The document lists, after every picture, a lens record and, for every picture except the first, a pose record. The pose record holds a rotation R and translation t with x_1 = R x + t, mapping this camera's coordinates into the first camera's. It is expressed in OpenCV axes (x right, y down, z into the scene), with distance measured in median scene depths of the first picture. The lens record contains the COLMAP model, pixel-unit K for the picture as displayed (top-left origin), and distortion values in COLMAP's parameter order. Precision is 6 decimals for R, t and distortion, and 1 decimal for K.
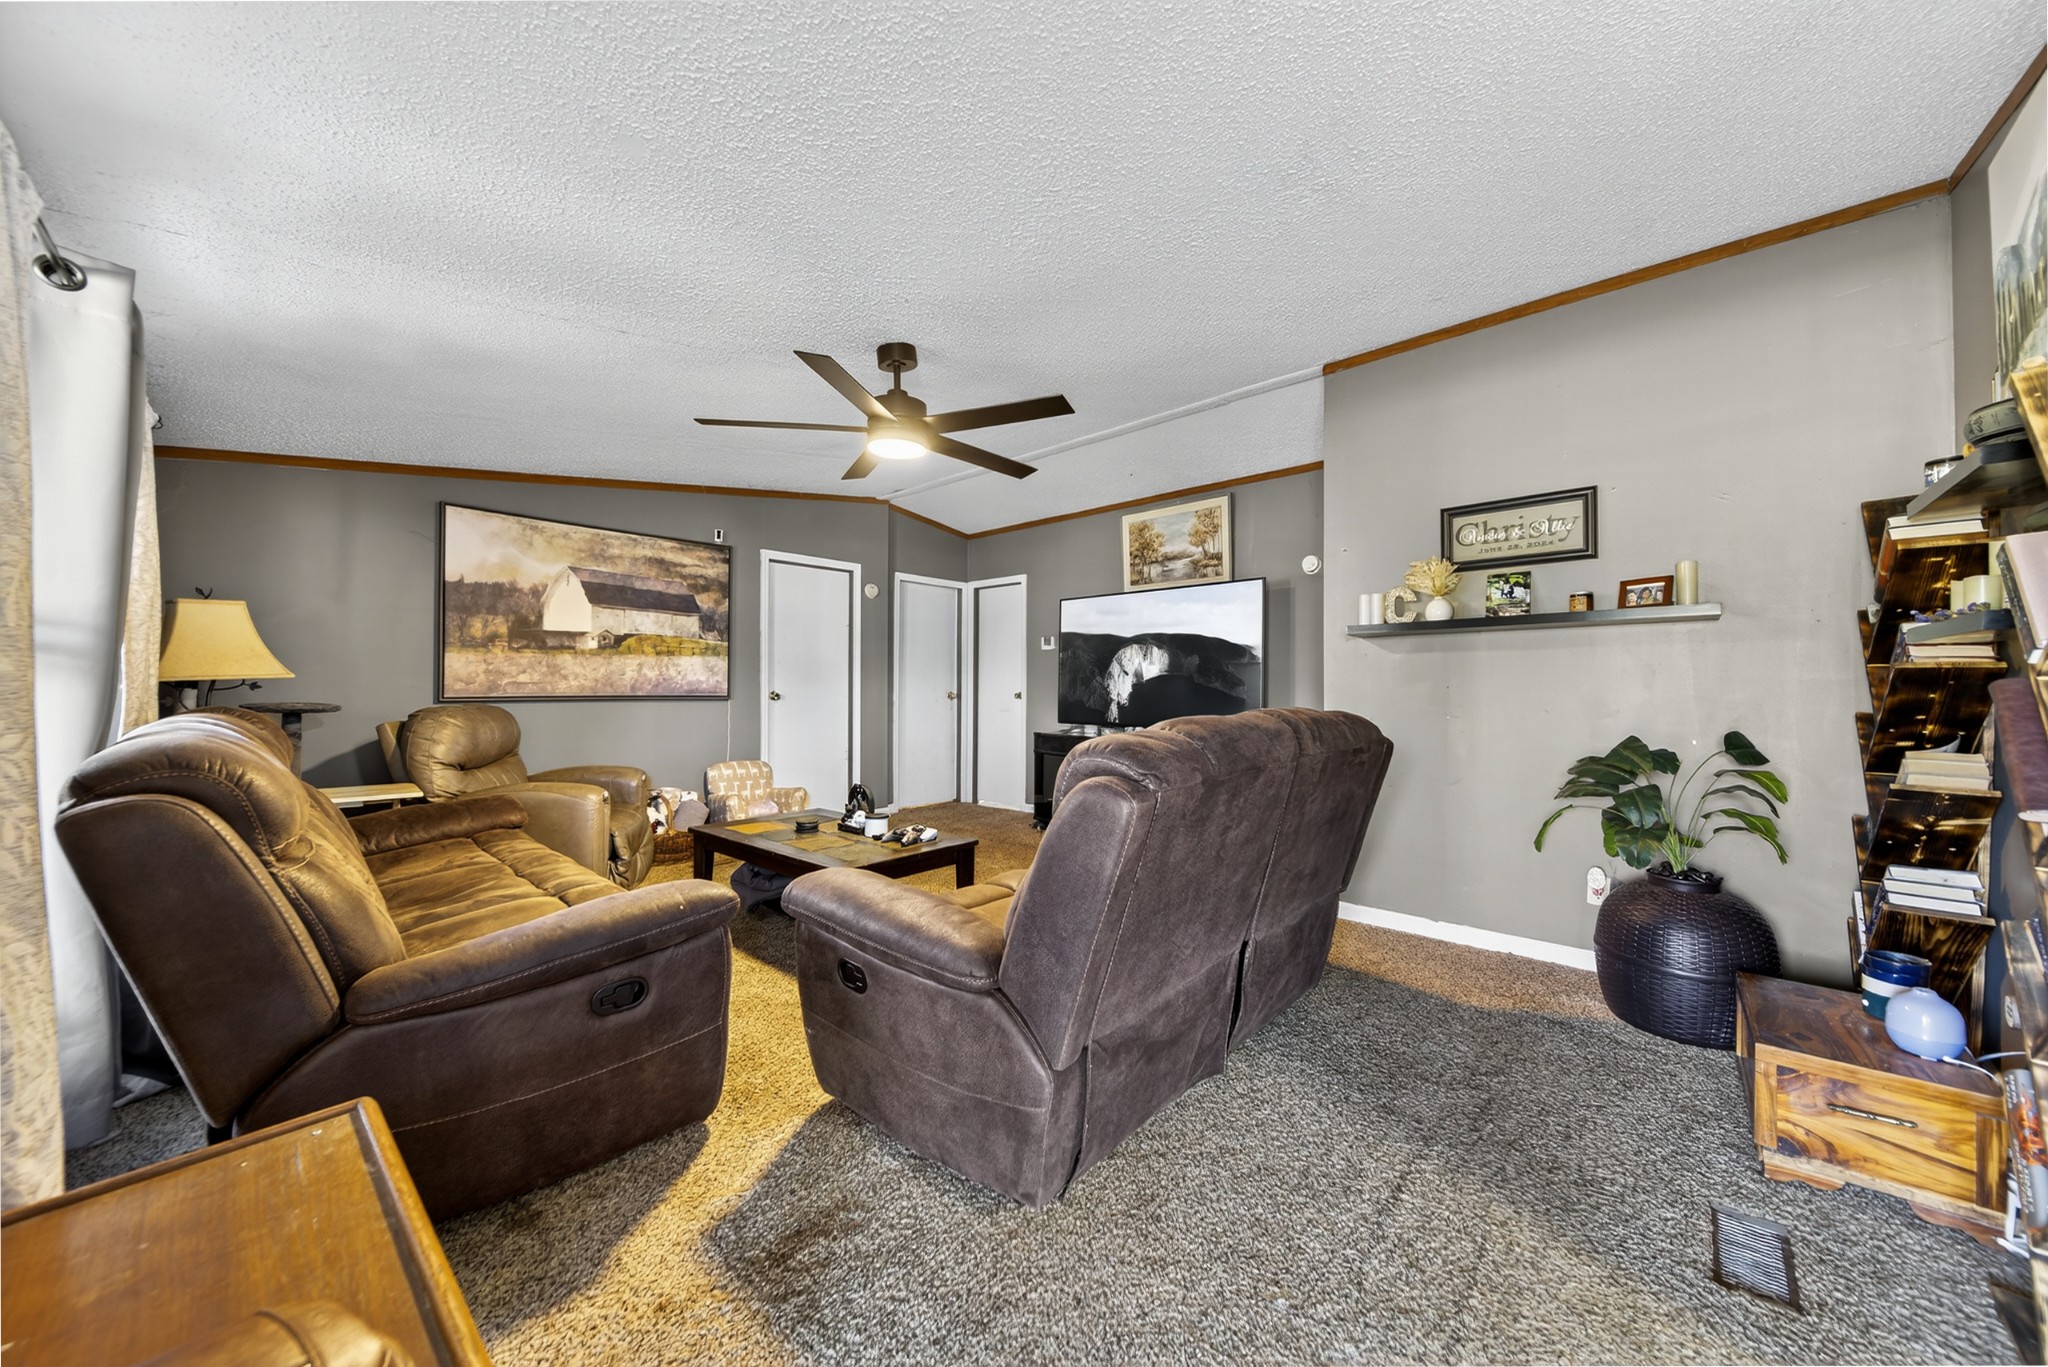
lens RADIAL K [[729.3, 0, 1031.4], [0, 729.3, 686.2], [0, 0, 1]] dist [0.008183, -0.000863]
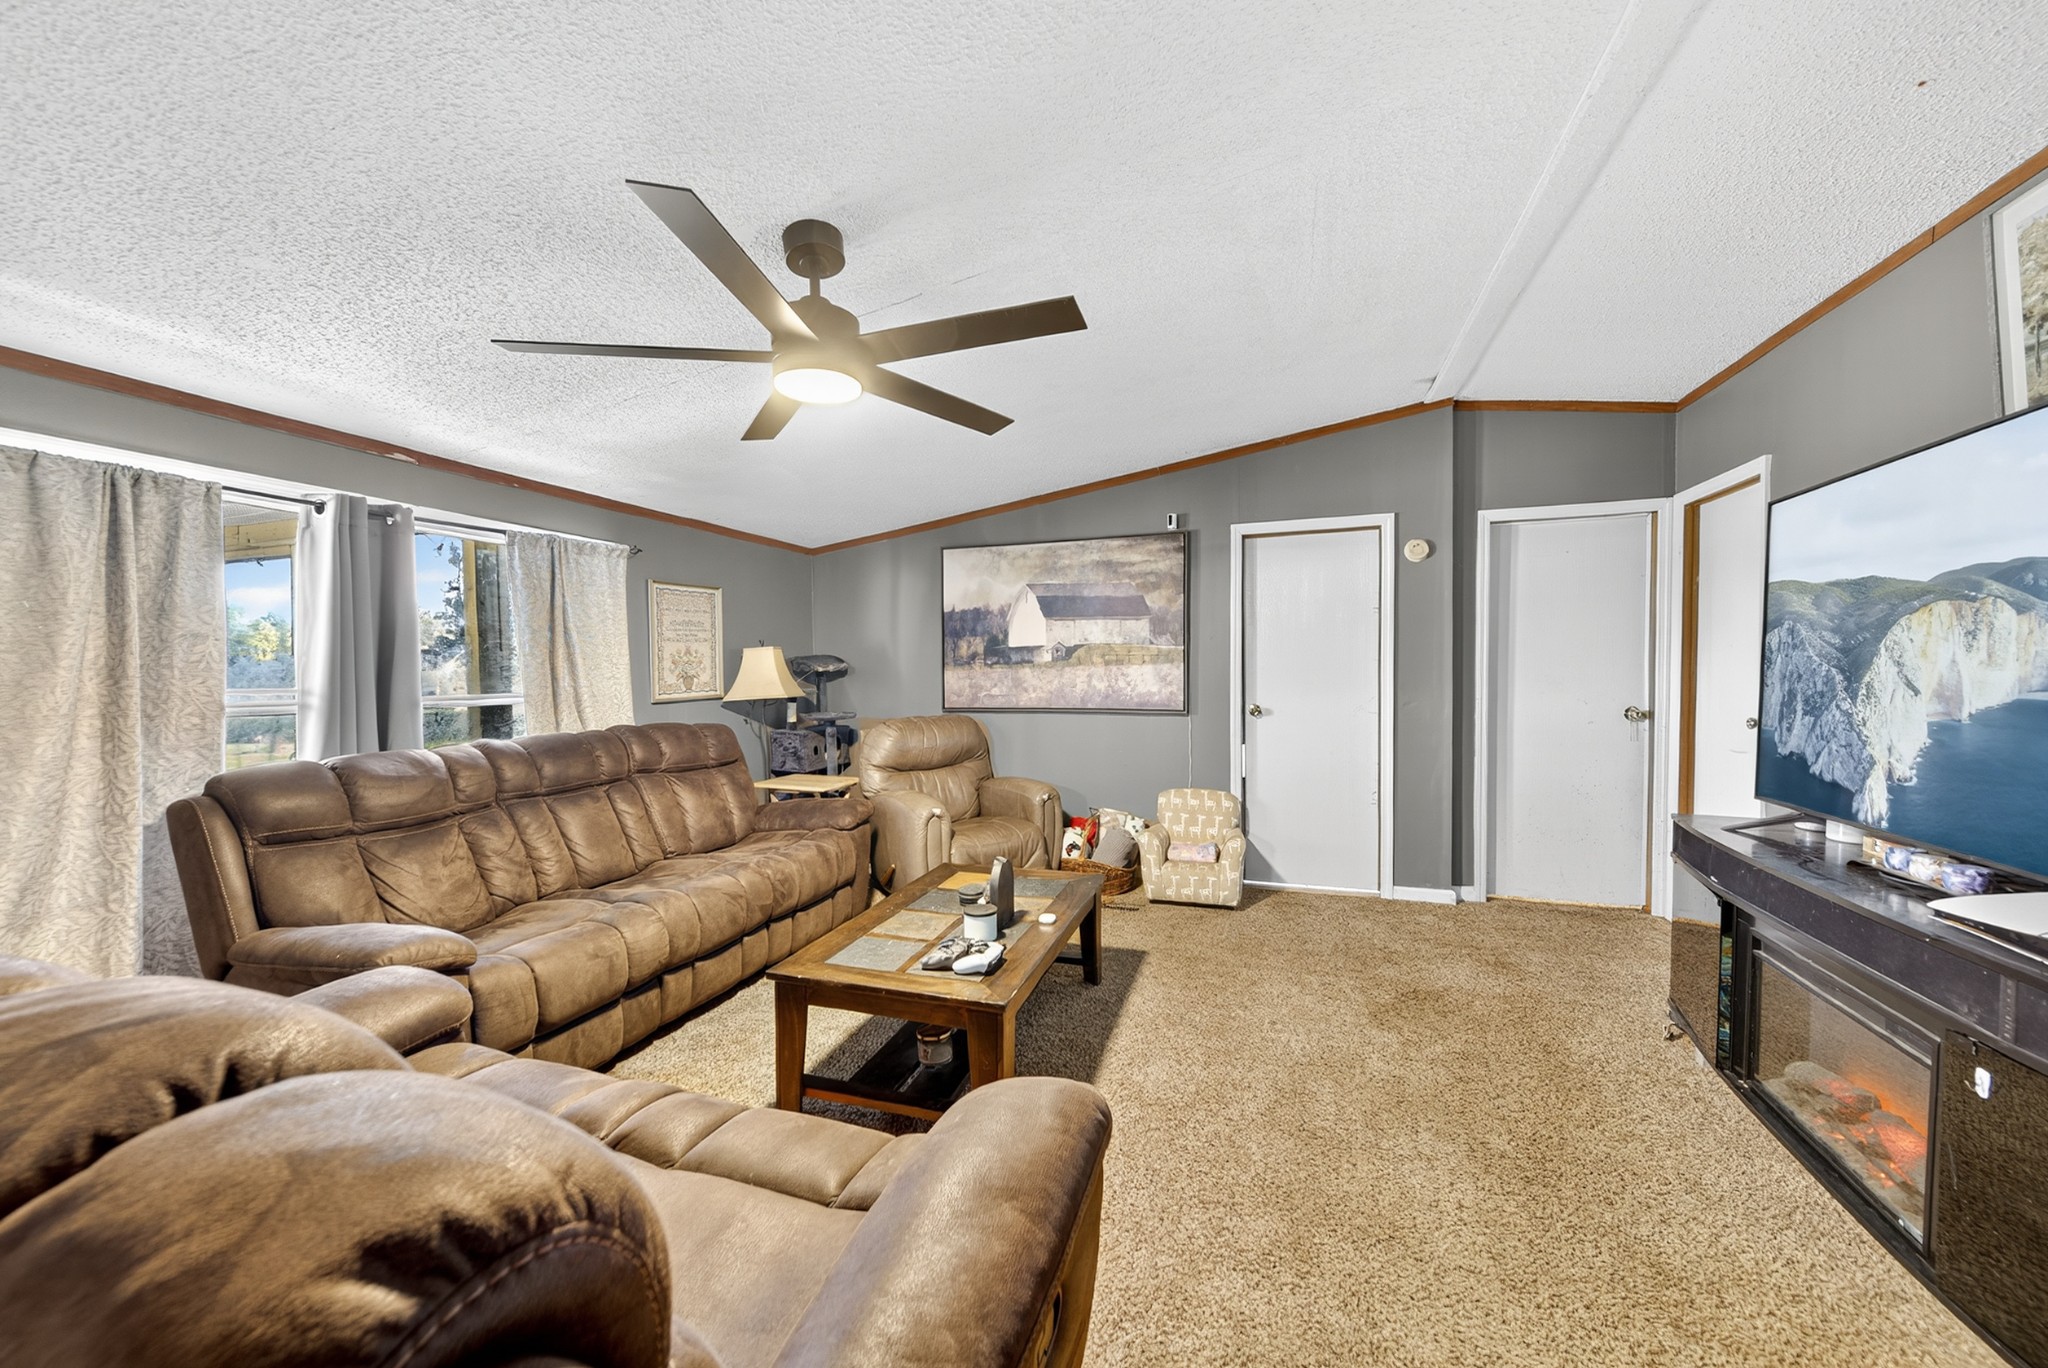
lens RADIAL K [[729.3, 0, 1025.3], [0, 729.3, 696.8], [0, 0, 1]] dist [0.008183, -0.000863]
pose [[0.397356, 0.023302, -0.917369, 0.315772], [0.011675, 0.999468, 0.030444, -0.032847], [0.917590, -0.022807, 0.396872, 0.553066]]
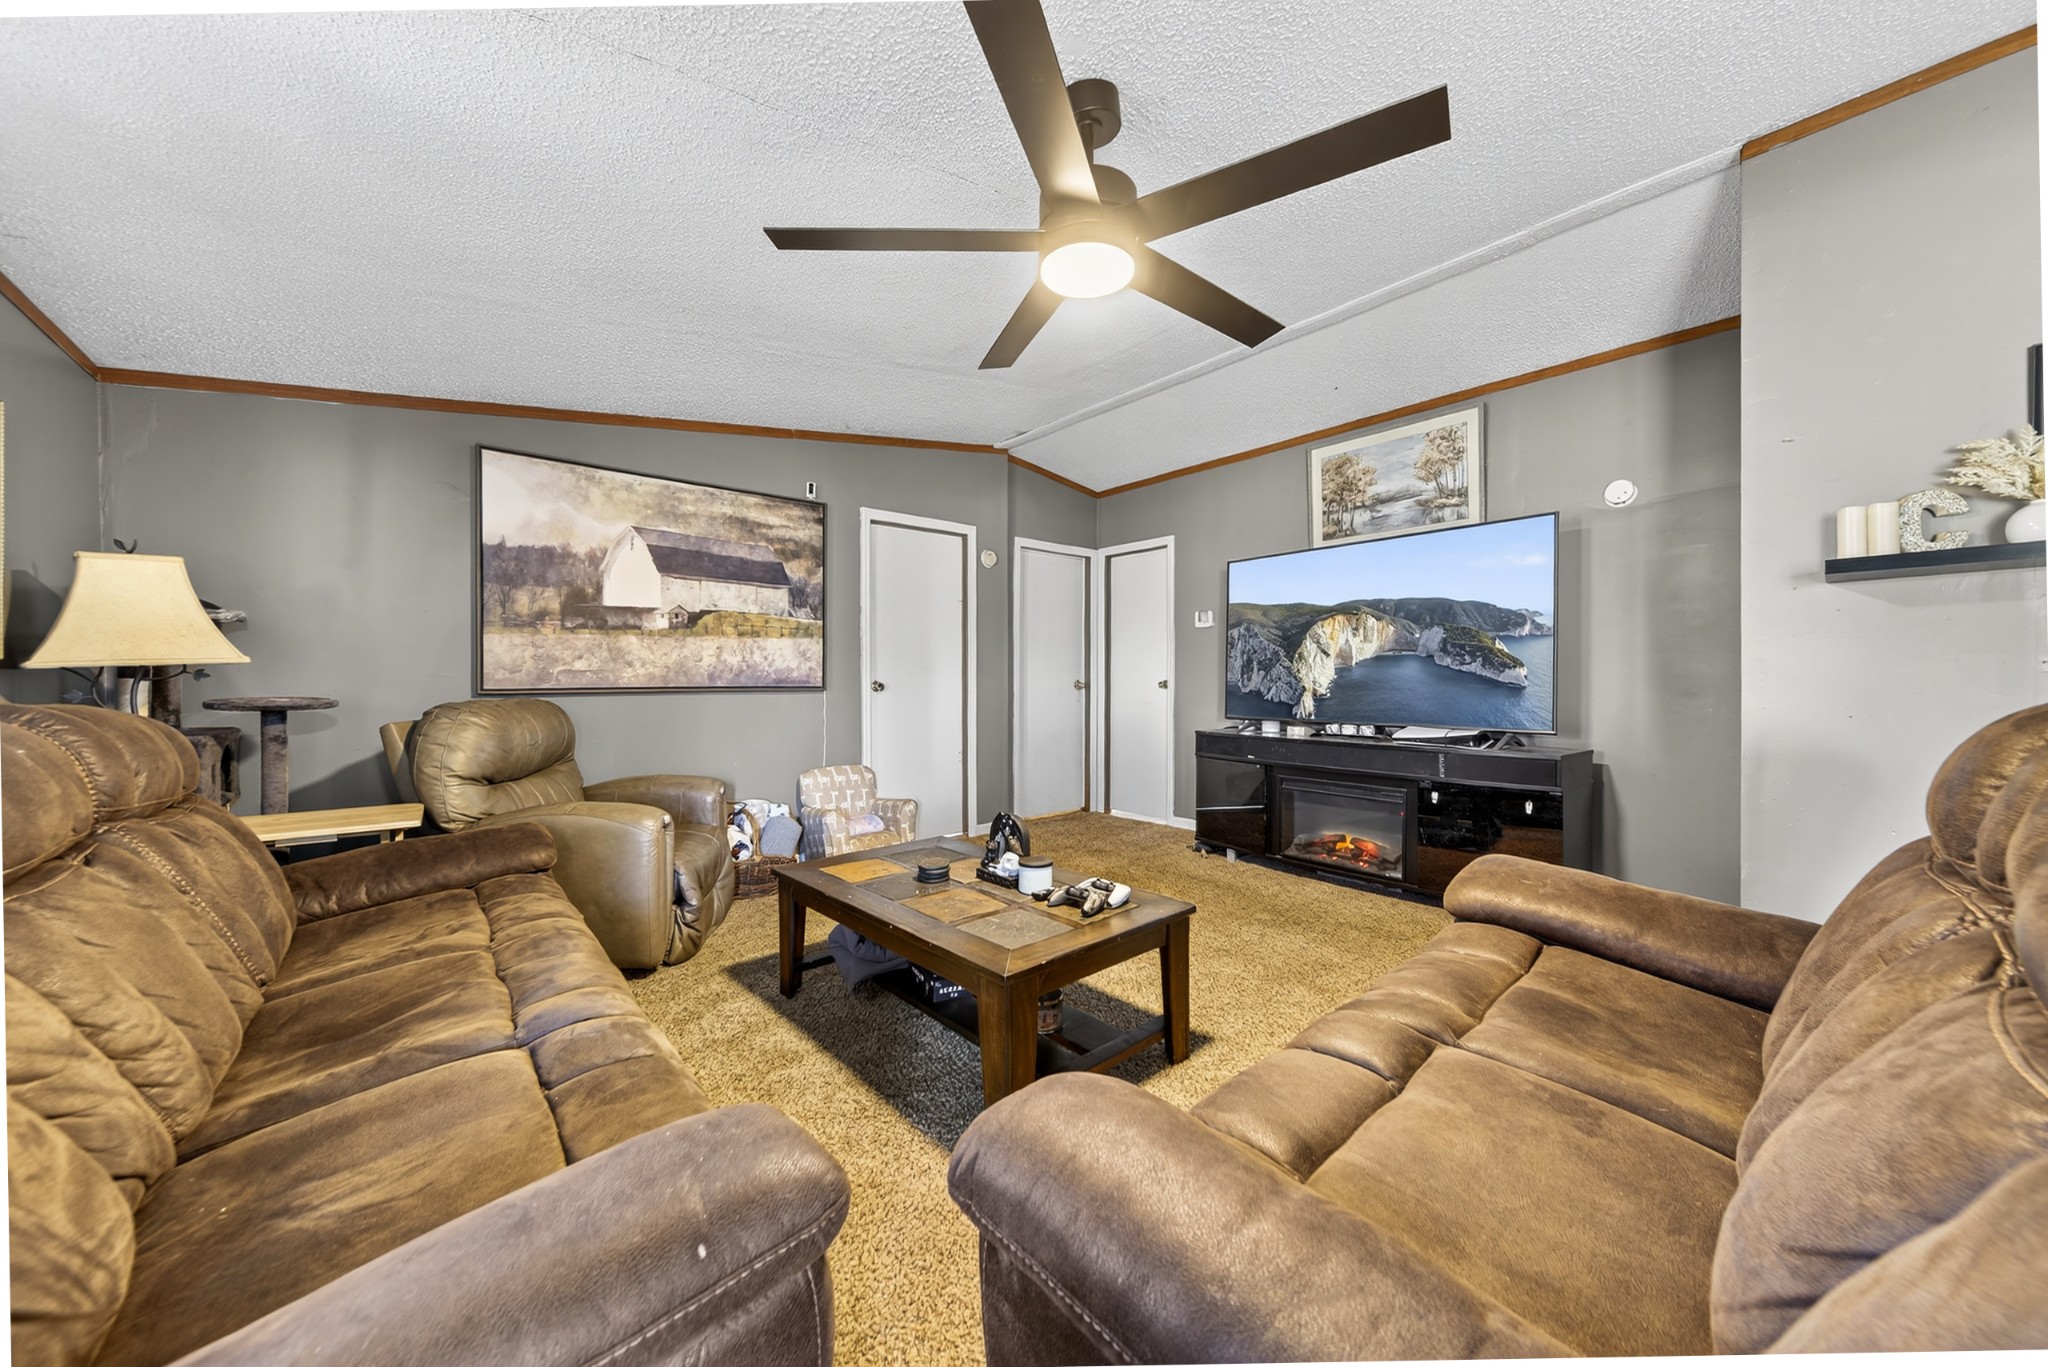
lens RADIAL K [[729.3, 0, 1029.8], [0, 729.3, 682.5], [0, 0, 1]] dist [0.008183, -0.000863]
pose [[0.992893, -0.006248, -0.118848, -0.098130], [0.007175, 0.999947, 0.007369, 0.005276], [0.118796, -0.008169, 0.992885, 0.238681]]
